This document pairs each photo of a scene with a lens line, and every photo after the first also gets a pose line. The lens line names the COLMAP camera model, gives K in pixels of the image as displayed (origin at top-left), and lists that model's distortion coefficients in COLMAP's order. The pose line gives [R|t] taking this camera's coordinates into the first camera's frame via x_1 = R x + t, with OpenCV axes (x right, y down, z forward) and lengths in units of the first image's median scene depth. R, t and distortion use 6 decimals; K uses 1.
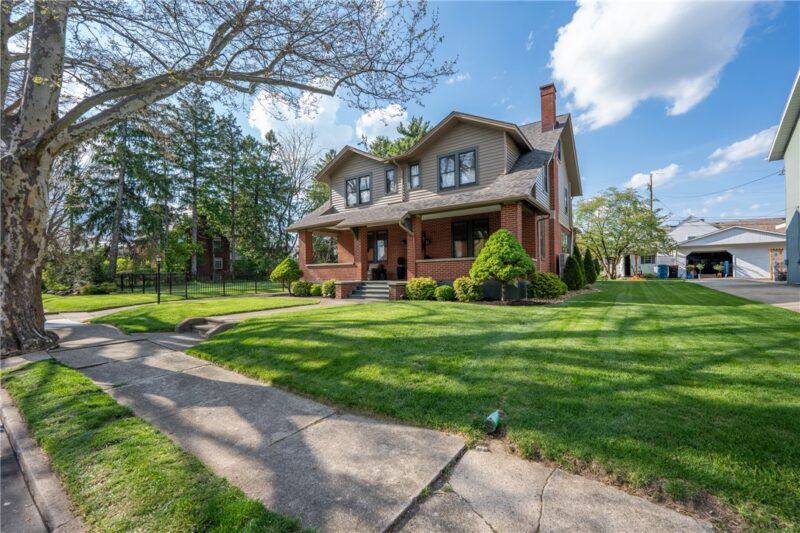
lens RADIAL K [[323.9, 0, 403.3], [0, 323.9, 269.0], [0, 0, 1]] dist [-0.011627, 0.000485]
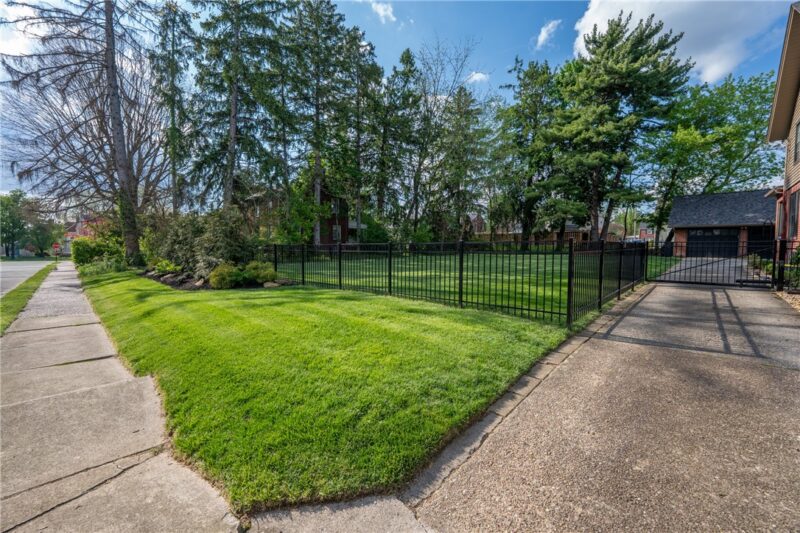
lens RADIAL K [[323.9, 0, 402.3], [0, 323.9, 264.8], [0, 0, 1]] dist [-0.011627, 0.000485]
pose [[0.985923, 0.025760, -0.165203, -0.403650], [-0.015173, 0.997768, 0.065031, 0.007554], [0.166509, -0.061609, 0.984113, 0.360932]]
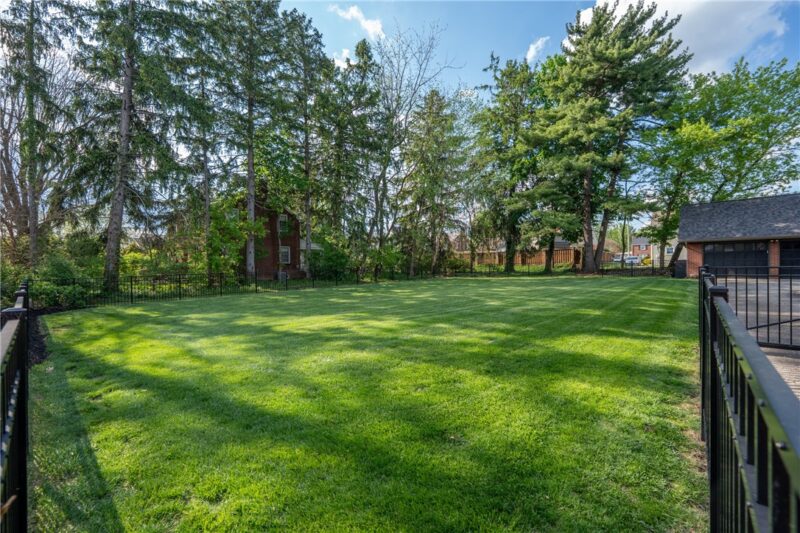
lens RADIAL K [[323.9, 0, 404.2], [0, 323.9, 267.8], [0, 0, 1]] dist [-0.011627, 0.000485]
pose [[0.990360, -0.000785, -0.138515, -0.346617], [0.002735, 0.999900, 0.013892, -0.001366], [0.138490, -0.014137, 0.990263, 0.543551]]
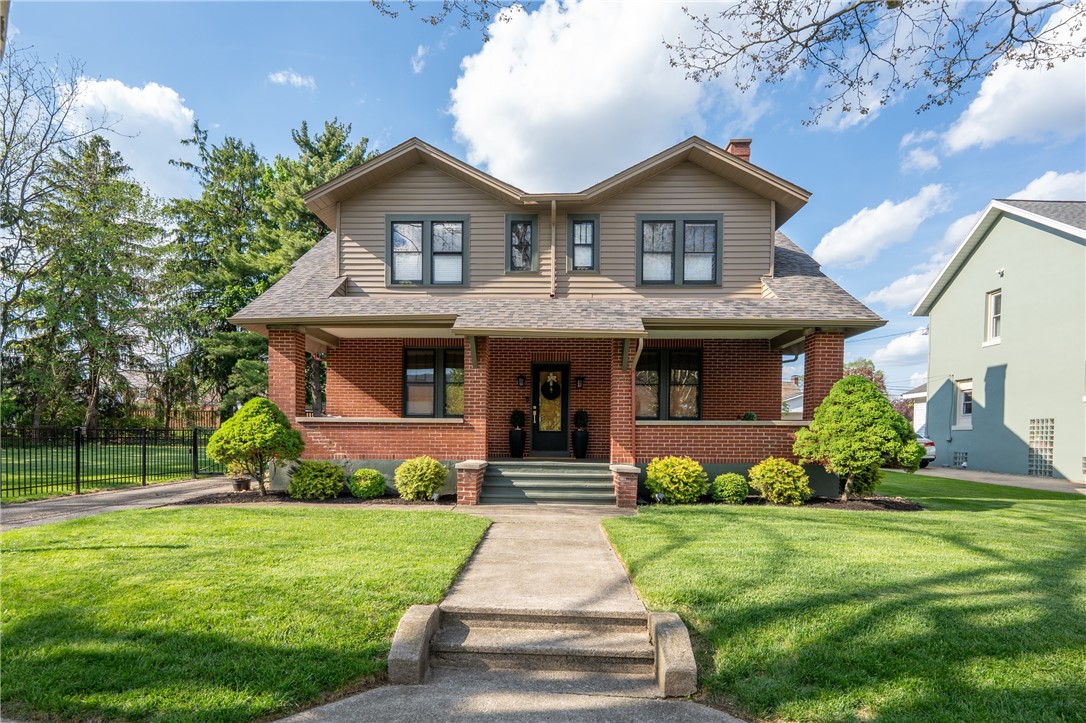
lens RADIAL K [[556.9, 0, 538.4], [0, 556.9, 456.3], [0, 0, 1]] dist [-0.002294, -0.001278]
pose [[0.846170, 0.008021, 0.532853, -0.222894], [-0.030580, 0.998970, 0.033523, 0.000854], [-0.532035, -0.044661, 0.845544, 0.152623]]
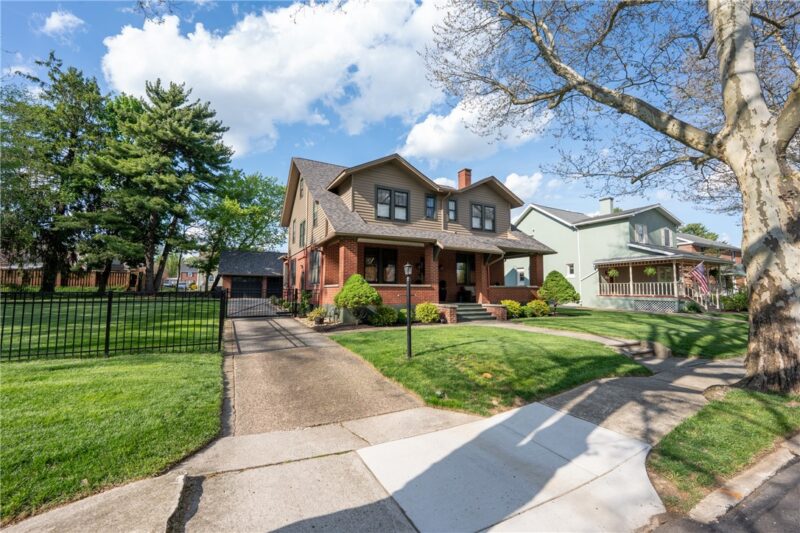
lens RADIAL K [[323.9, 0, 404.7], [0, 323.9, 266.5], [0, 0, 1]] dist [-0.011627, 0.000485]
pose [[0.460875, 0.082398, 0.883632, -0.497626], [-0.020197, 0.996396, -0.082379, 0.002807], [-0.887235, 0.020120, 0.460878, 0.302295]]
